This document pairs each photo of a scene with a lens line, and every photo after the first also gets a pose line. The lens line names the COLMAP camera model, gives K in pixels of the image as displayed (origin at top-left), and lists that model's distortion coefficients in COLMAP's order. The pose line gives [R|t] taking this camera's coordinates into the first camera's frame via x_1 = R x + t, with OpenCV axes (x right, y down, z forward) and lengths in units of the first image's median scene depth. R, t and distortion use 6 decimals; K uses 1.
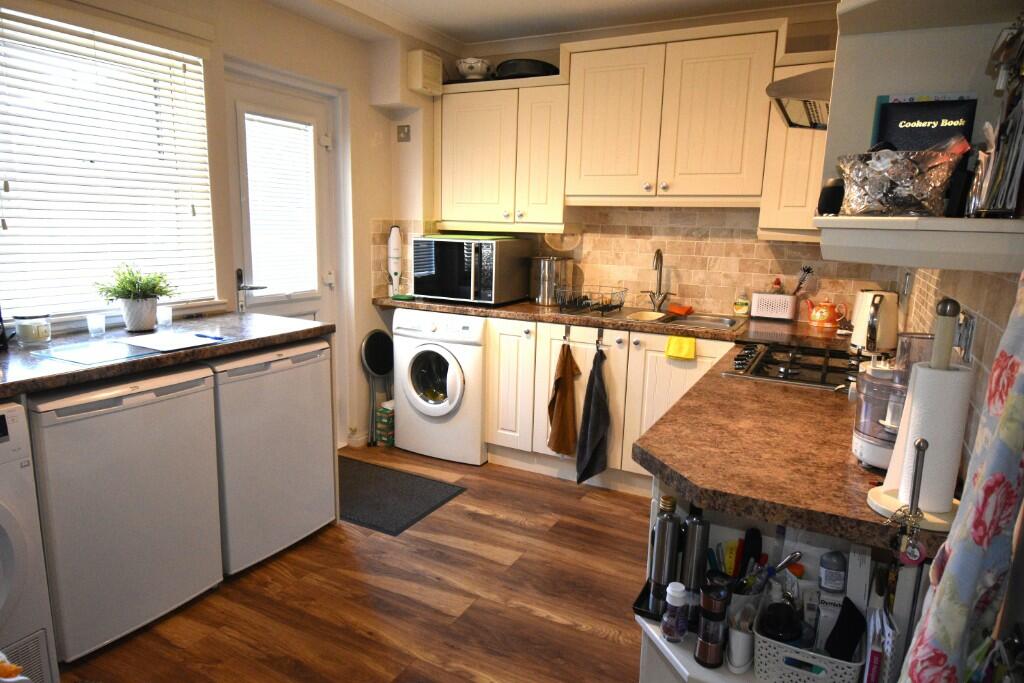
lens RADIAL K [[631.4, 0, 511.6], [0, 631.4, 343.1], [0, 0, 1]] dist [0.004235, -0.017022]
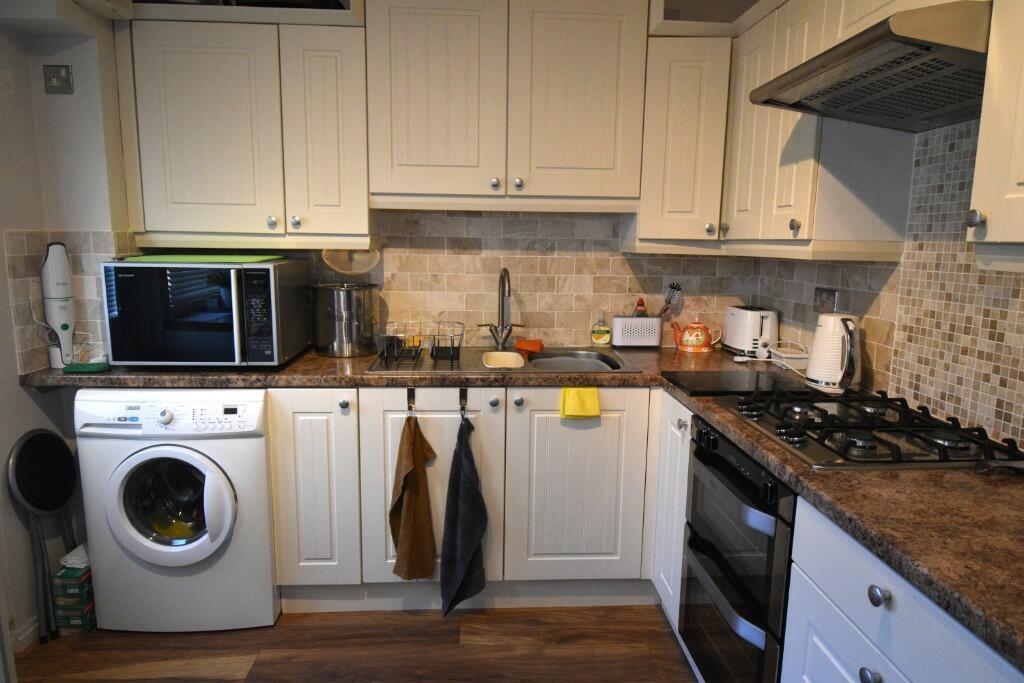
lens RADIAL K [[631.4, 0, 513.9], [0, 631.4, 343.9], [0, 0, 1]] dist [0.004235, -0.017022]
pose [[0.856175, -0.097118, 0.507476, -0.139872], [0.103664, 0.994493, 0.015427, -0.067916], [-0.506180, 0.039399, 0.861528, 0.344318]]
